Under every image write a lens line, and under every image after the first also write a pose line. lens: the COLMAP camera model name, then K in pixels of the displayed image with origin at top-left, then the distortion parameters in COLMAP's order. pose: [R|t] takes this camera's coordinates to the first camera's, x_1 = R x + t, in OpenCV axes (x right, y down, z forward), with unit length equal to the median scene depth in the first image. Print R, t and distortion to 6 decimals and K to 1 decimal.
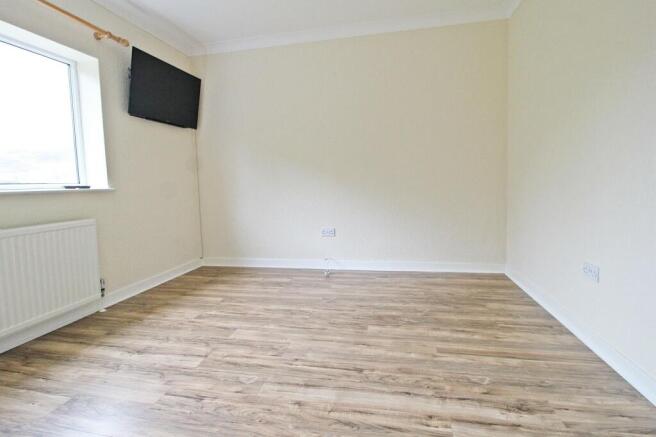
lens RADIAL K [[303.9, 0, 331.3], [0, 303.9, 208.9], [0, 0, 1]] dist [0.002485, -0.012941]
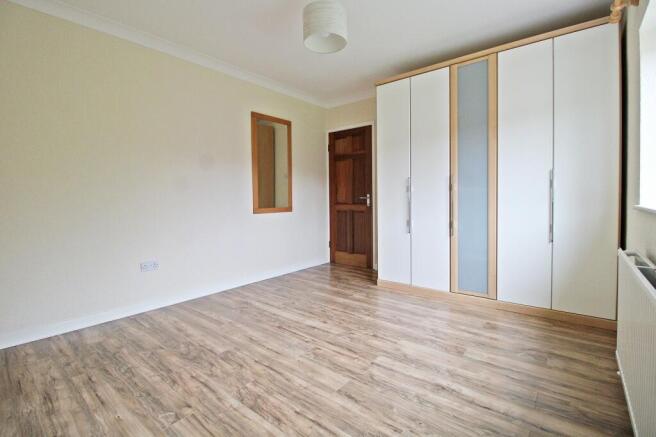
lens RADIAL K [[303.9, 0, 331.3], [0, 303.9, 208.9], [0, 0, 1]] dist [0.002485, -0.012941]
pose [[-0.875193, 0.023005, 0.483226, -0.792573], [0.078432, 0.992401, 0.094805, -0.171844], [-0.477373, 0.120873, -0.870347, 1.880490]]
